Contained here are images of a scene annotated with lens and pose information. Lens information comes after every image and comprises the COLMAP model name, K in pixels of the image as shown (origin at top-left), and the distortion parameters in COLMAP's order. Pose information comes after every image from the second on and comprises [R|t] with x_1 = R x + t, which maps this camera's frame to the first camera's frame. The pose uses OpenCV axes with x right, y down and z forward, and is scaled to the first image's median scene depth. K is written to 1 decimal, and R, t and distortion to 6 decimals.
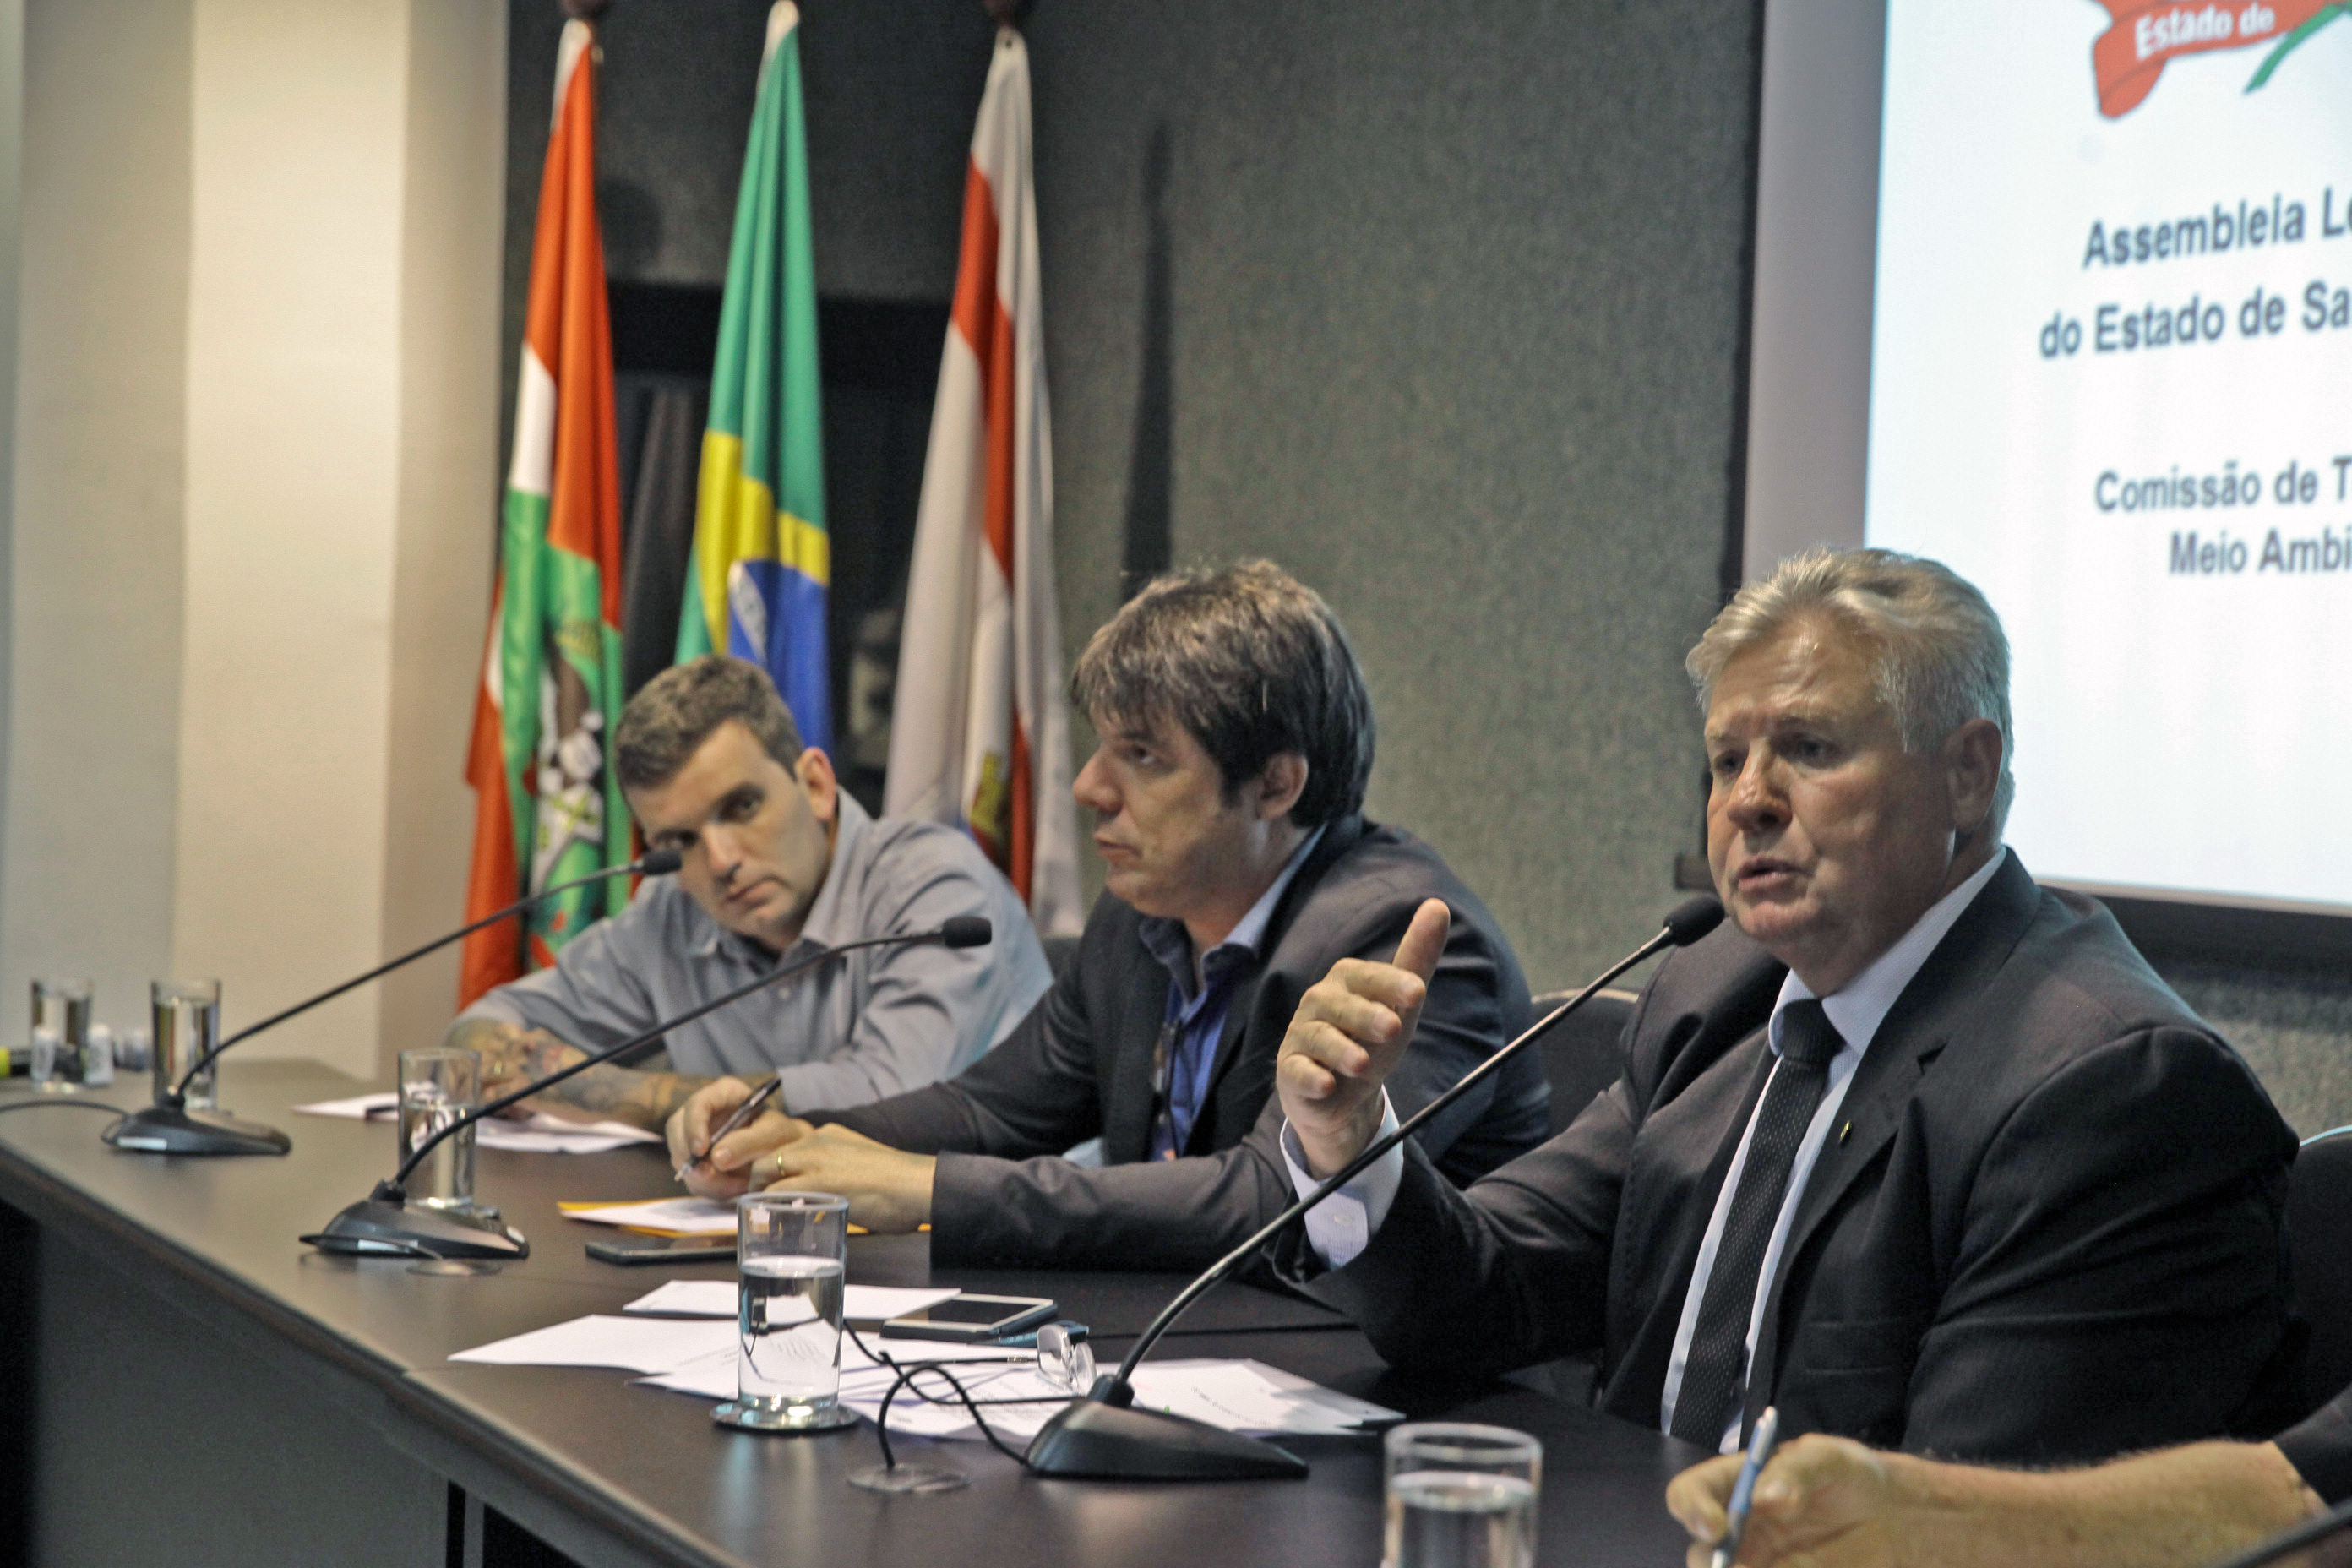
lens RADIAL K [[4495.4, 0, 1176.0], [0, 4495.4, 784.0], [0, 0, 1]] dist [0.049699, 1.162456]
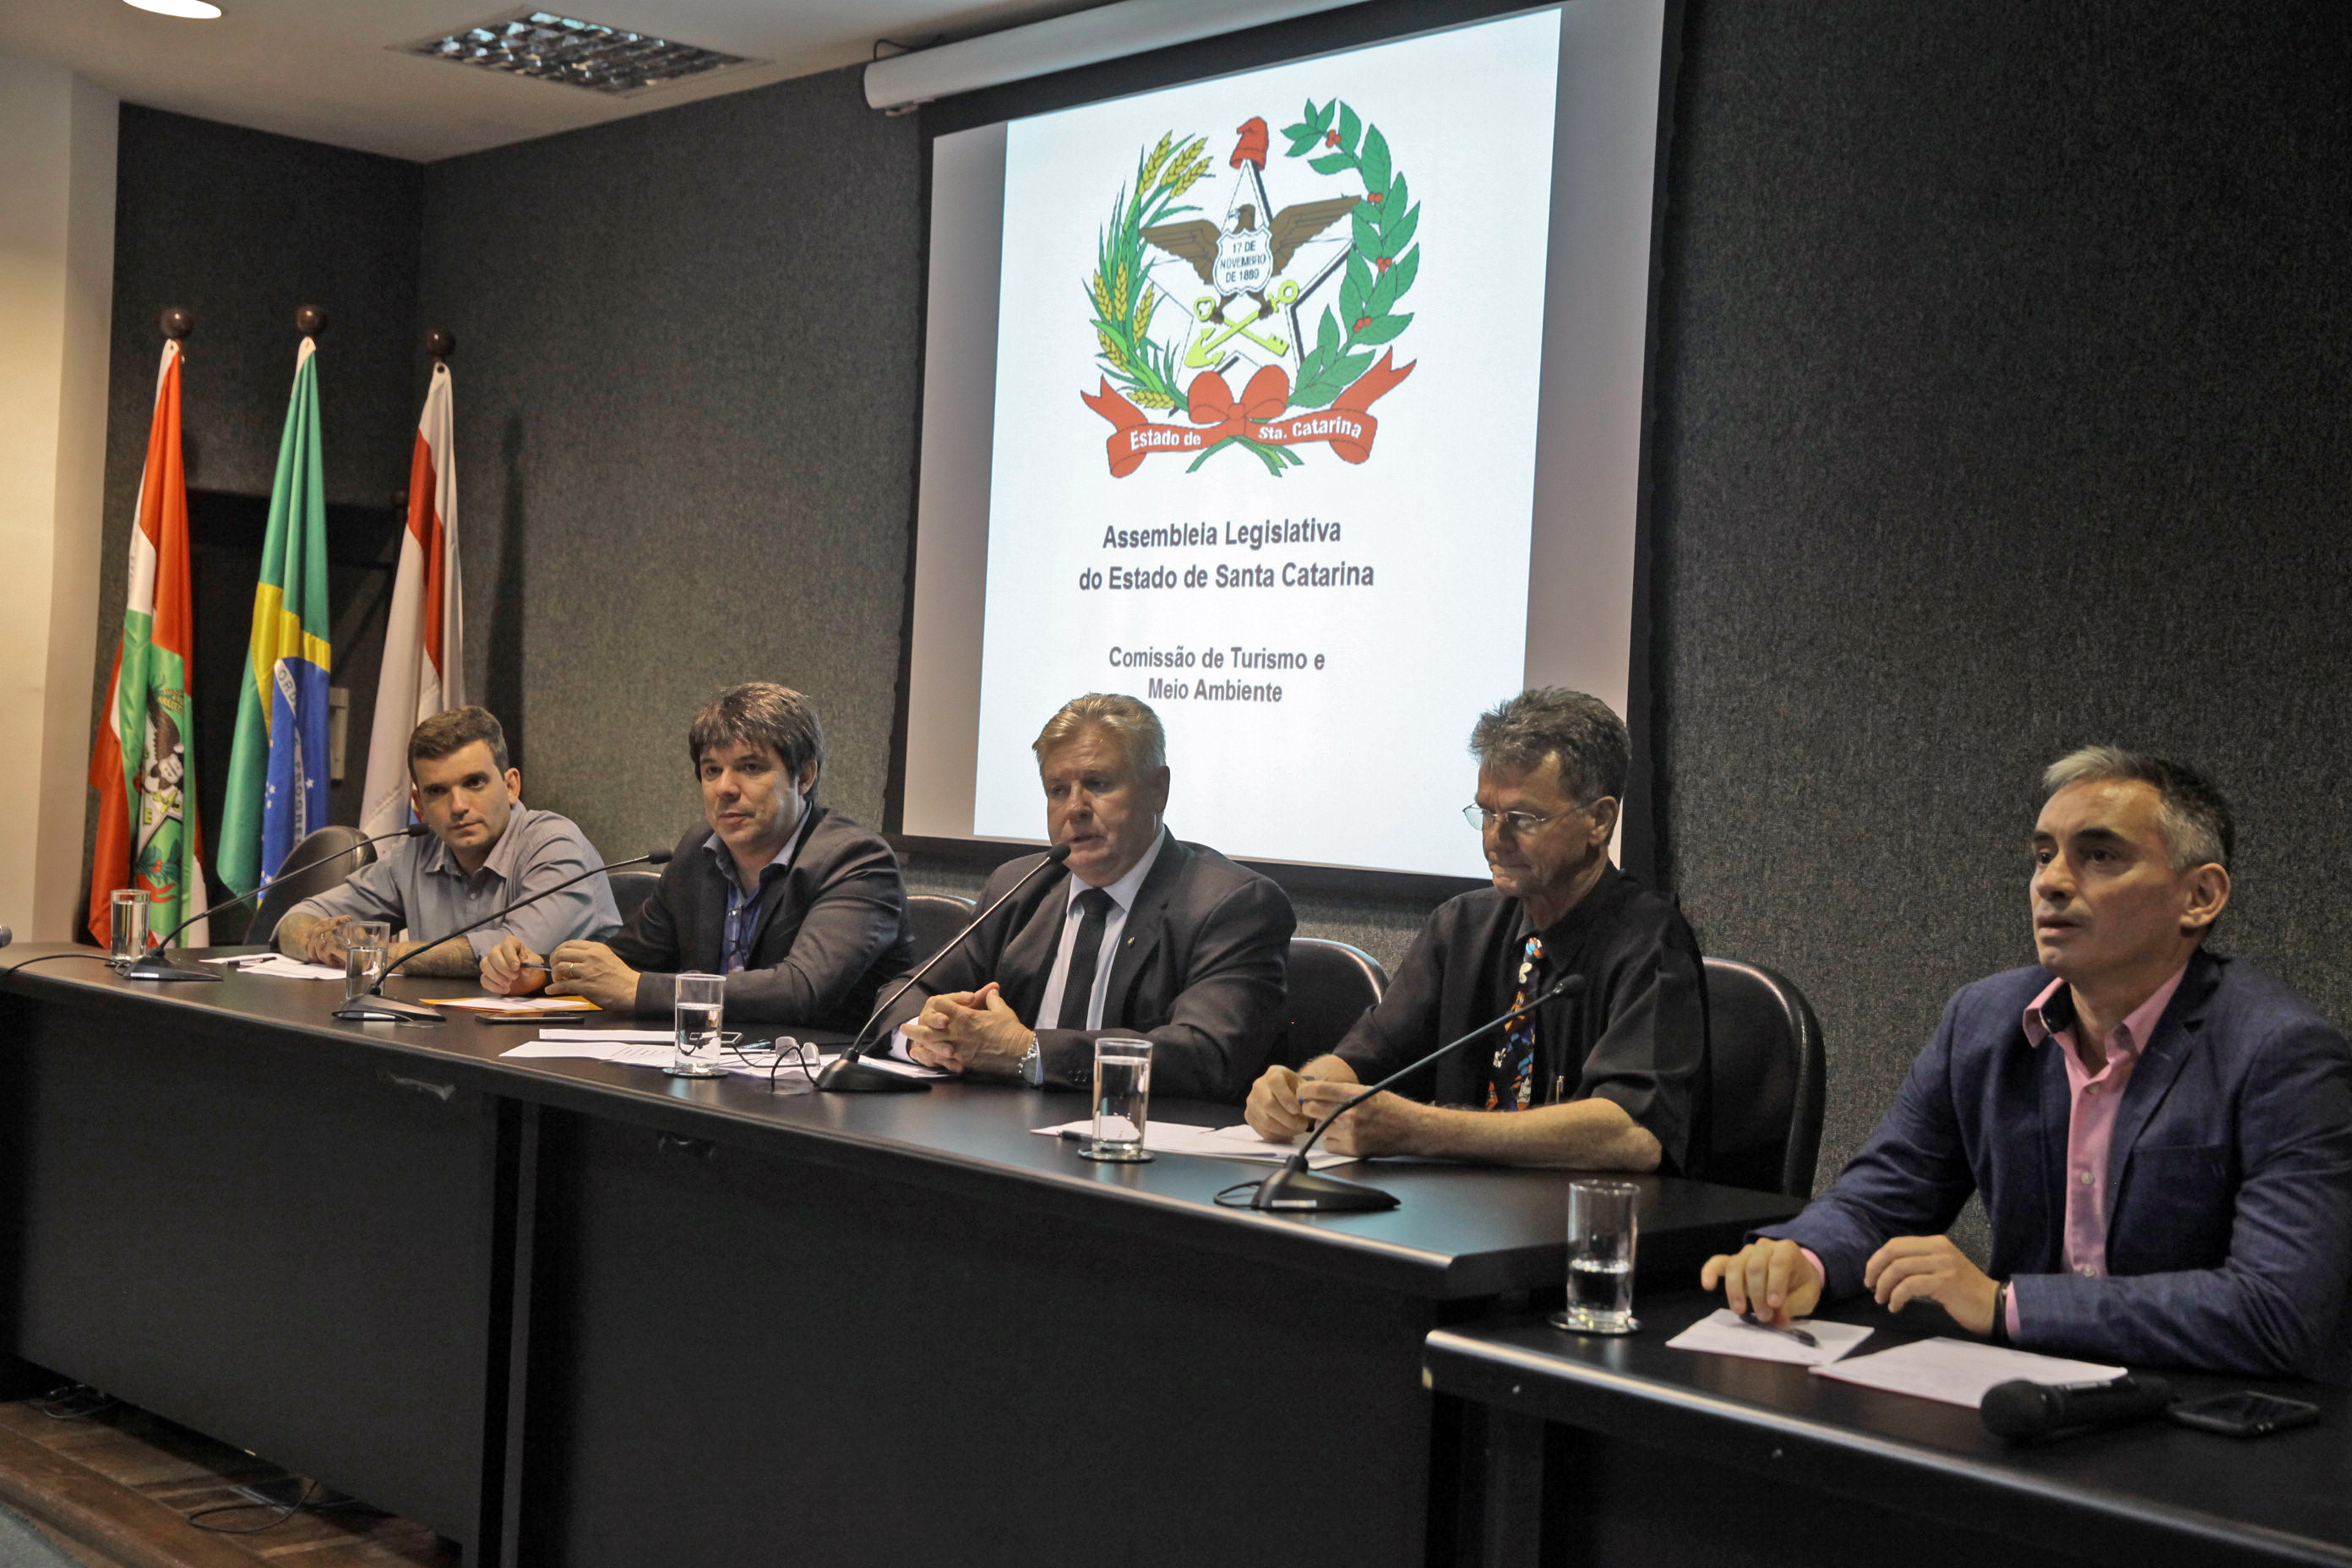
lens RADIAL K [[3020.5, 0, 1176.0], [0, 3020.5, 784.0], [0, 0, 1]] dist [0.017437, 0.055868]
pose [[0.947785, 0.013077, 0.318641, -0.209443], [-0.012551, 0.999914, -0.003704, -0.001626], [-0.318662, -0.000489, 0.947868, -0.322770]]
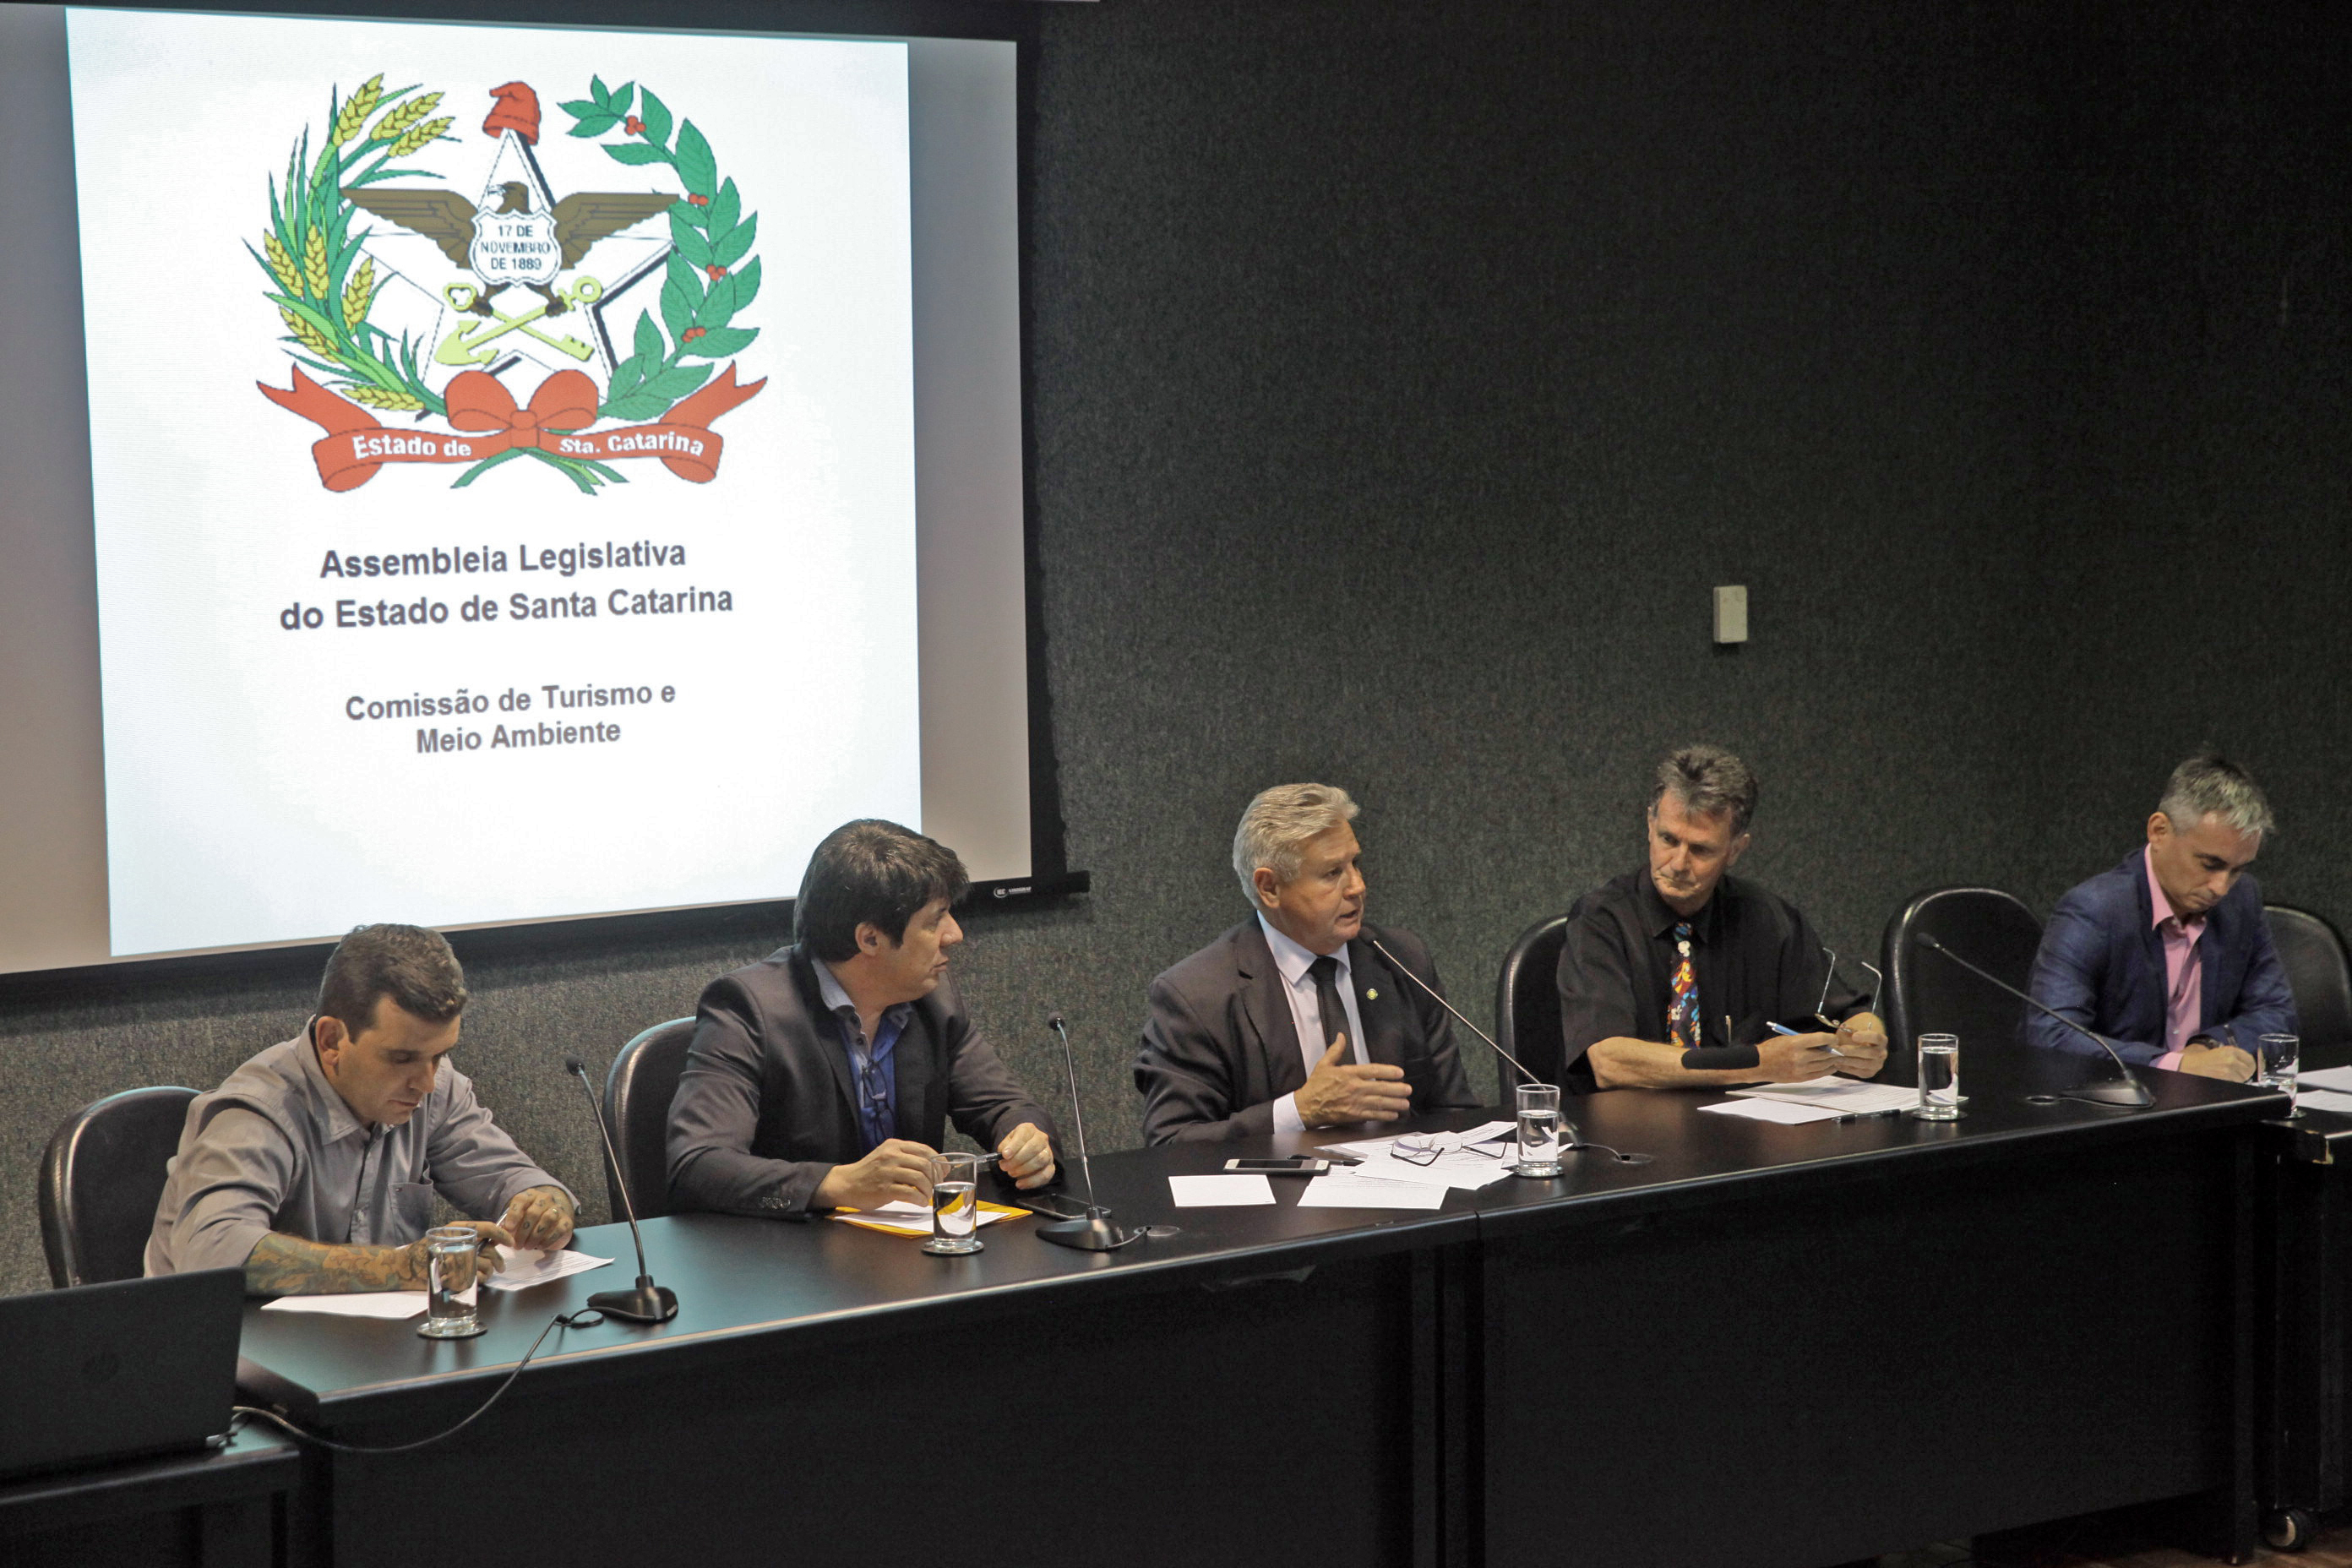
lens RADIAL K [[4495.4, 0, 1176.0], [0, 4495.4, 784.0], [0, 0, 1]] dist [0.049699, 1.162456]
pose [[-0.203480, -0.130000, 0.970410, -1.540053], [0.019867, 0.990394, 0.136843, -0.267109], [-0.978877, 0.047124, -0.198943, 1.046561]]
